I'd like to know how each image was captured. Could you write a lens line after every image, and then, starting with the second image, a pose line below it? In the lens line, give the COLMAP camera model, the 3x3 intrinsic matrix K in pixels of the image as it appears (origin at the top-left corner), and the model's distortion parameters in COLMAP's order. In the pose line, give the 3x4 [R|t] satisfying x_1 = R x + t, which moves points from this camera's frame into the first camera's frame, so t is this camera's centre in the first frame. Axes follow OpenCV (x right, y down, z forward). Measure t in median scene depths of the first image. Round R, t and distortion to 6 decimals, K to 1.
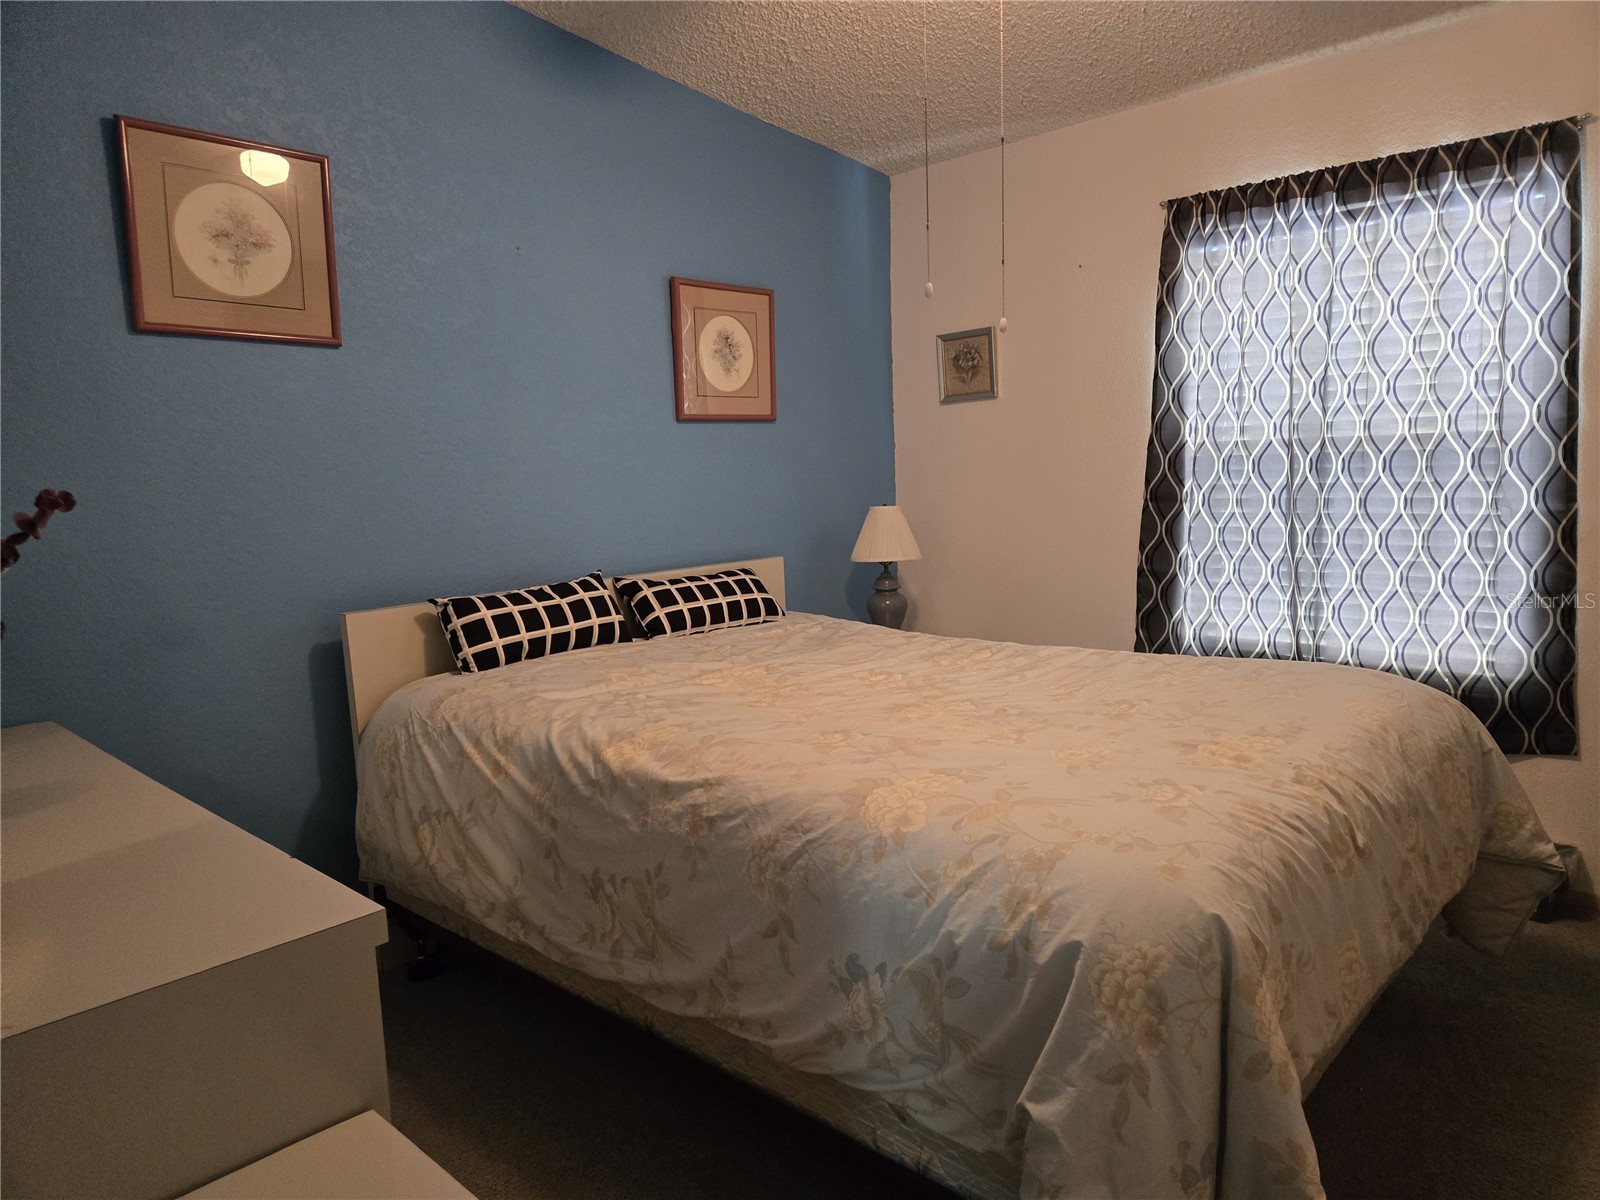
lens RADIAL K [[1065.6, 0, 813.3], [0, 1065.6, 595.2], [0, 0, 1]] dist [0.089423, -0.058495]
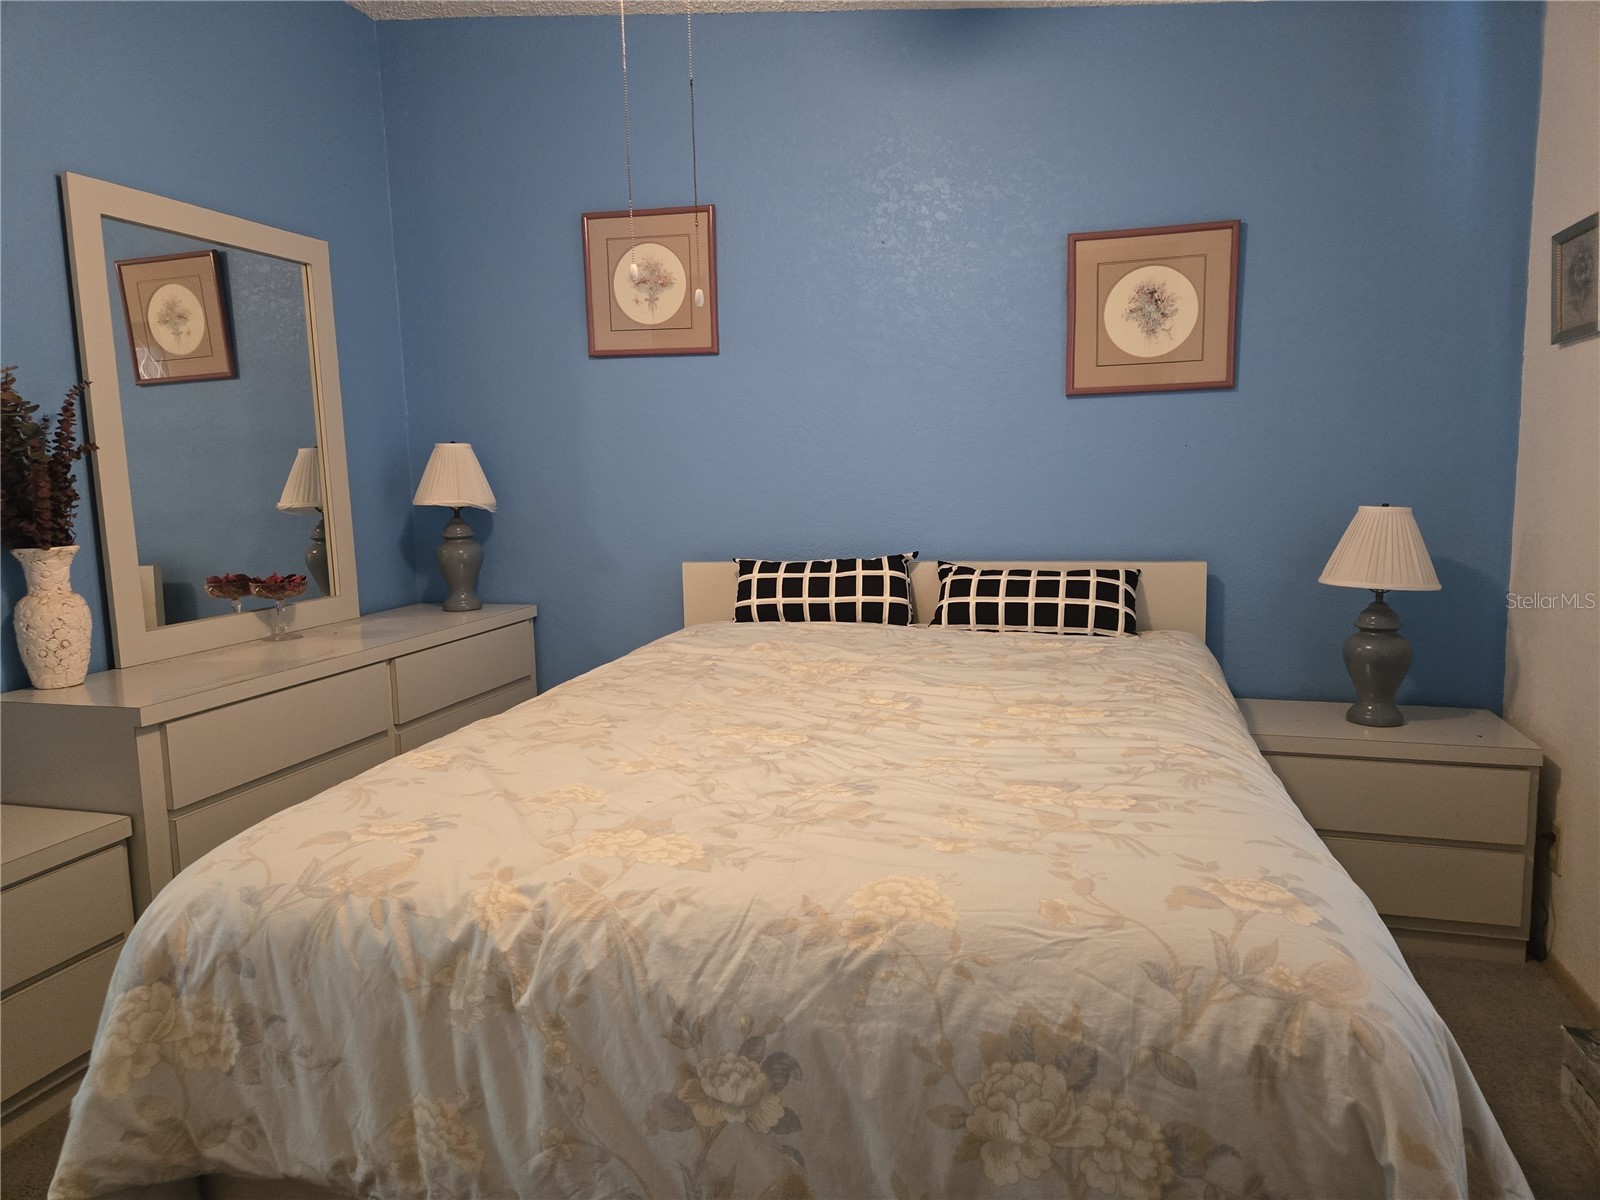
lens RADIAL K [[1065.6, 0, 813.3], [0, 1065.6, 595.2], [0, 0, 1]] dist [0.089423, -0.058495]
pose [[0.461570, 0.143277, -0.875457, 0.661973], [-0.104662, 0.988774, 0.106641, -0.080430], [0.880908, 0.042404, 0.471384, 0.443980]]
